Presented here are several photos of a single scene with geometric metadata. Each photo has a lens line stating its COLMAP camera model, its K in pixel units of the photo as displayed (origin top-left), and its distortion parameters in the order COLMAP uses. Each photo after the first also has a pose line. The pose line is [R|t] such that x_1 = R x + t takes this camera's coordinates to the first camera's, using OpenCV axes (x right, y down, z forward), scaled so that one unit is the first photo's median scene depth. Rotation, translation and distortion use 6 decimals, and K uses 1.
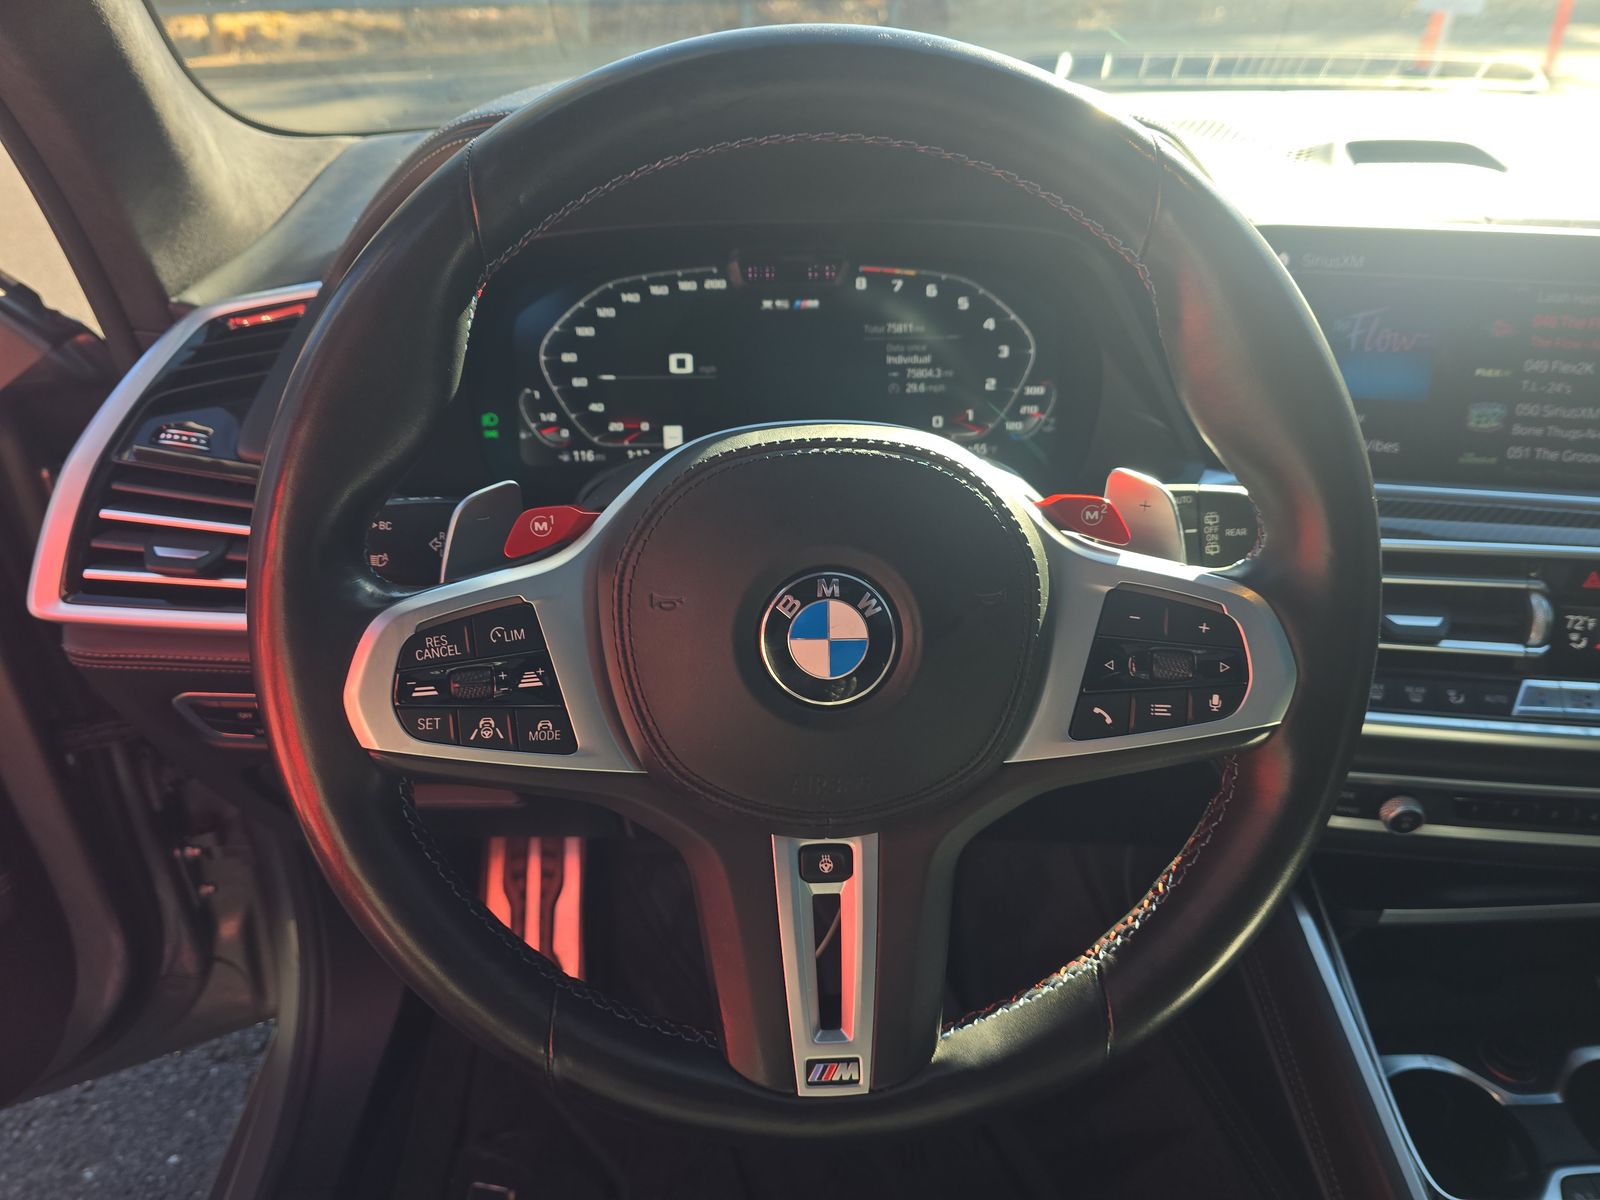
lens RADIAL K [[1104.3, 0, 804.8], [0, 1104.3, 634.6], [0, 0, 1]] dist [0.062364, -0.094703]
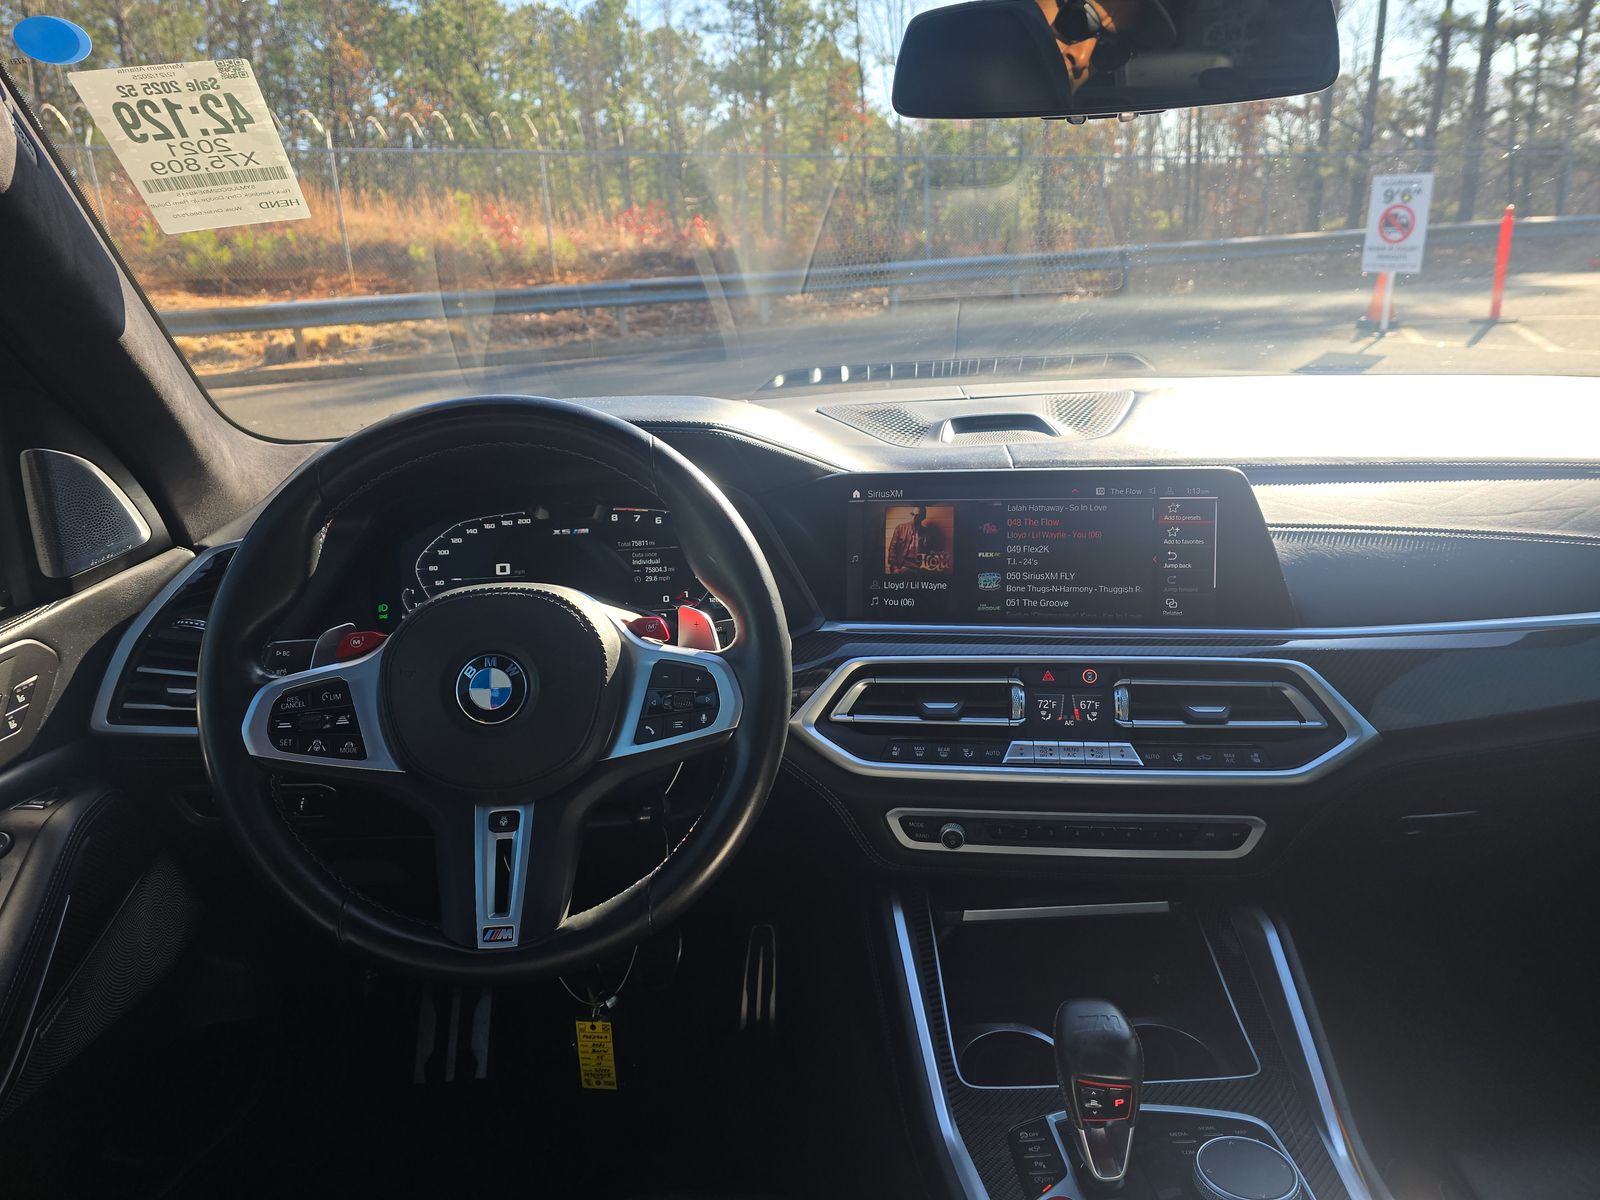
lens RADIAL K [[1104.3, 0, 804.8], [0, 1104.3, 634.6], [0, 0, 1]] dist [0.062364, -0.094703]
pose [[0.998550, -0.035617, -0.040361, 0.389311], [0.026159, 0.976388, -0.214436, 0.204777], [0.047045, 0.213069, 0.975904, -0.528010]]
